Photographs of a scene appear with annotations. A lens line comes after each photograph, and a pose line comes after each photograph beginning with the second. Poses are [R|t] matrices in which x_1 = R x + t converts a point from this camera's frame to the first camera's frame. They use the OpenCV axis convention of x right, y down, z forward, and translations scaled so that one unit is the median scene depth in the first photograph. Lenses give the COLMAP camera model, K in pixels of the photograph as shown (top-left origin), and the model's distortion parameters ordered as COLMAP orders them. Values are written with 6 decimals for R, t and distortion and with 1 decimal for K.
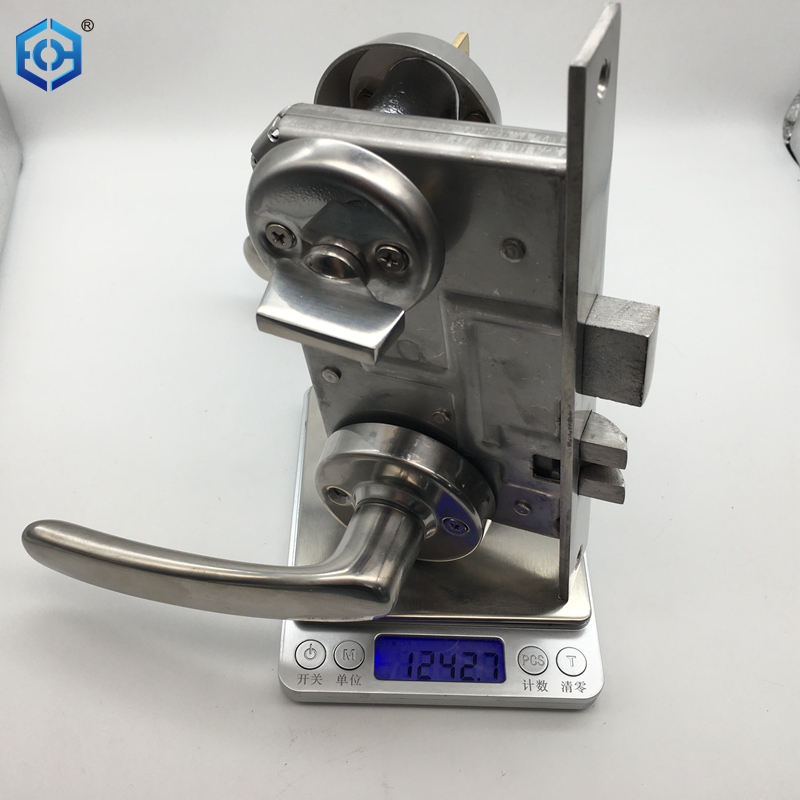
lens RADIAL K [[911.2, 0, 421.2], [0, 911.2, 387.3], [0, 0, 1]] dist [0.016869, -0.026483]
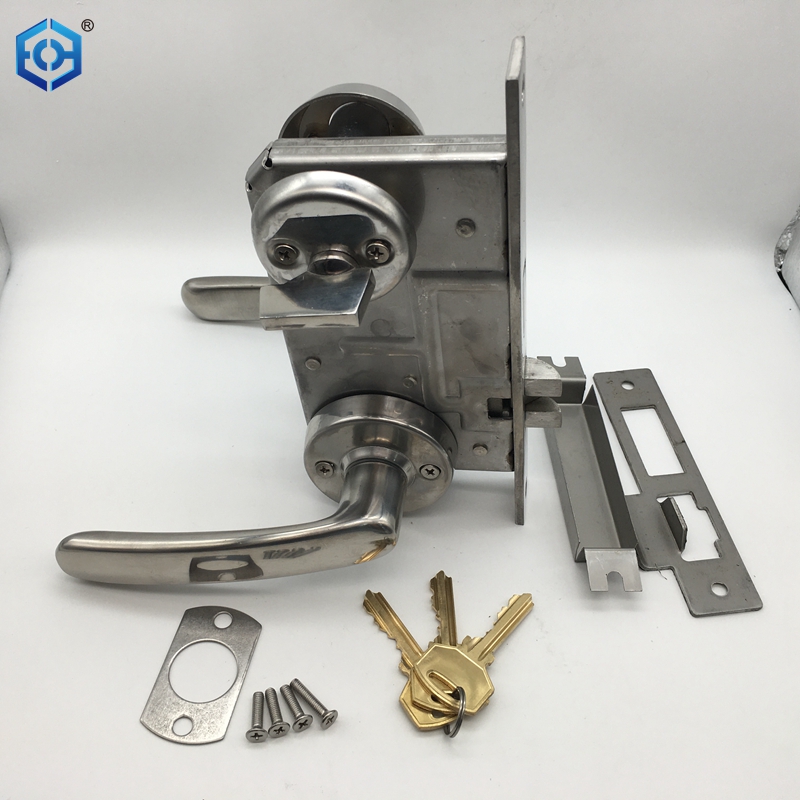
lens RADIAL K [[897.6, 0, 400.5], [0, 897.6, 377.8], [0, 0, 1]] dist [0.021438, 0.027511]
pose [[0.974001, -0.155858, 0.164412, -0.209073], [0.167833, 0.983891, -0.061566, 0.110944], [-0.152168, 0.087559, 0.984469, -0.212848]]
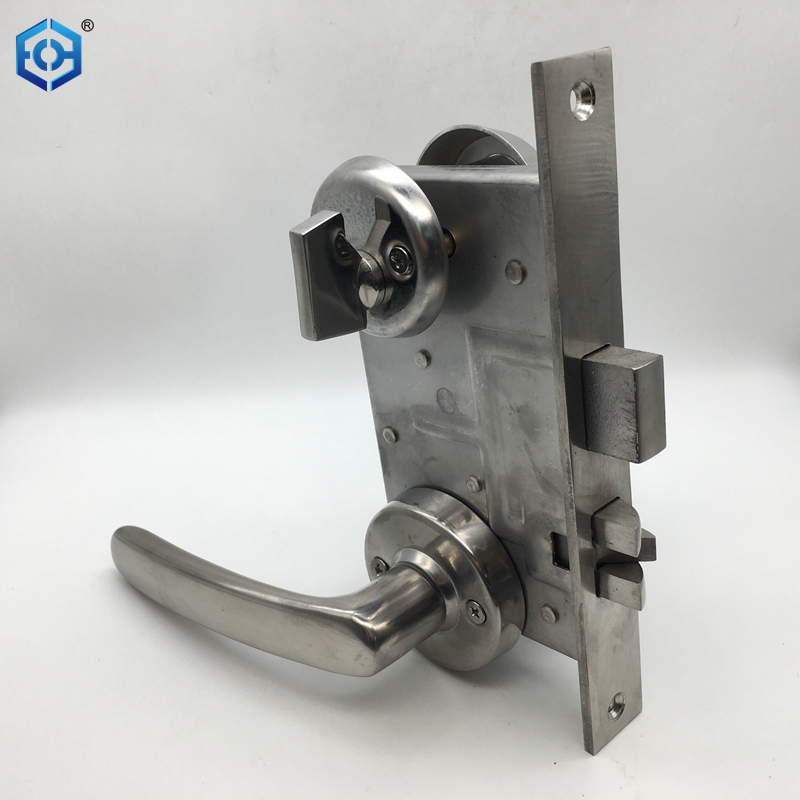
lens RADIAL K [[921.4, 0, 400.0], [0, 921.4, 400.0], [0, 0, 1]] dist [0.008043, 0.015983]
pose [[0.910221, 0.134927, -0.391526, 0.372160], [-0.270085, 0.910109, -0.314255, 0.323027], [0.313929, 0.391787, 0.864842, 0.060182]]
